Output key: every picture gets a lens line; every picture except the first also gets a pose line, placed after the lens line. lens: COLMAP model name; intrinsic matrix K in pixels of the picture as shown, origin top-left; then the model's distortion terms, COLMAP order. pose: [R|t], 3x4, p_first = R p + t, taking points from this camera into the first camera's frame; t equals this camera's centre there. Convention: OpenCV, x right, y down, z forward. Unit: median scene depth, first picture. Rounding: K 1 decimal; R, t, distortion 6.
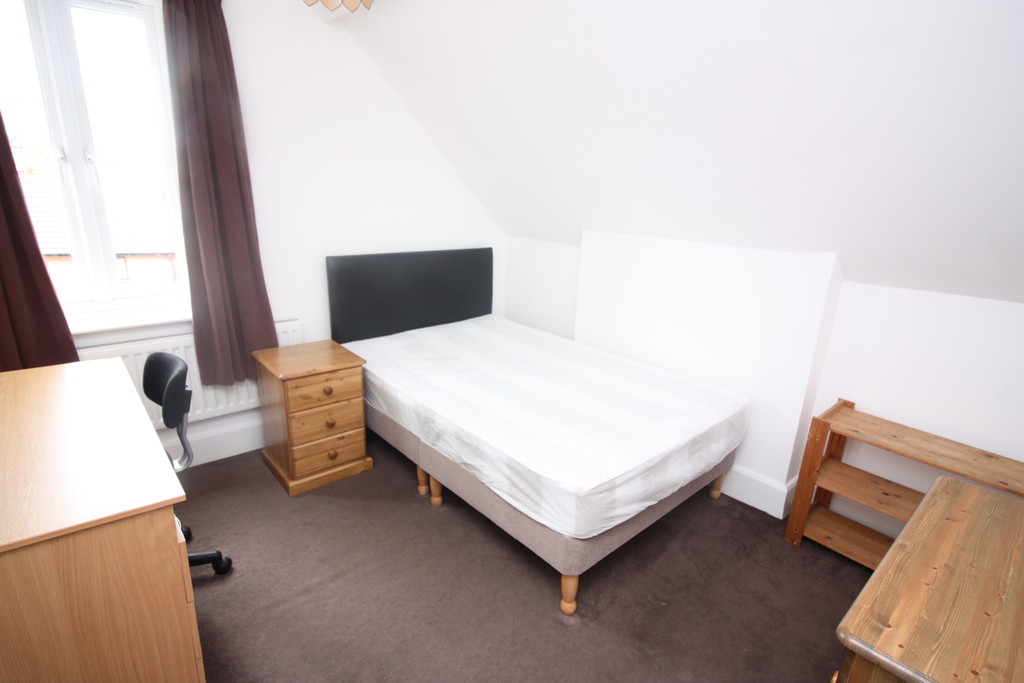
lens RADIAL K [[519.0, 0, 508.0], [0, 519.0, 344.5], [0, 0, 1]] dist [-0.002713, -0.010160]
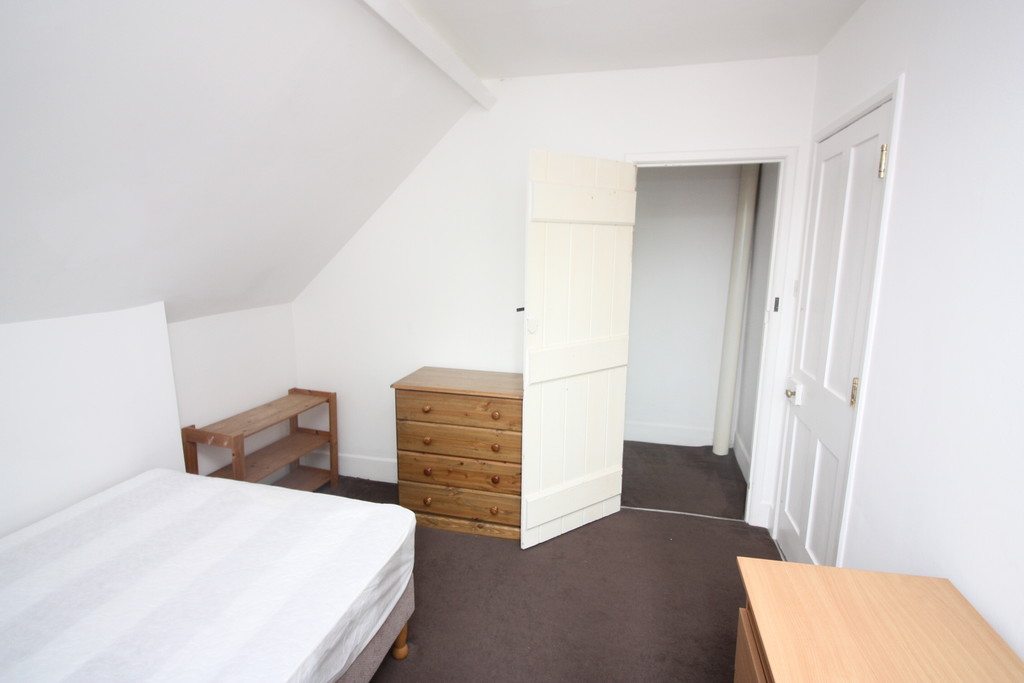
lens RADIAL K [[519.0, 0, 508.0], [0, 519.0, 344.5], [0, 0, 1]] dist [-0.002713, -0.010160]
pose [[-0.561501, -0.191593, 0.804990, -0.666193], [0.222652, 0.901965, 0.369980, -0.351043], [-0.796958, 0.386977, -0.463795, 1.021269]]
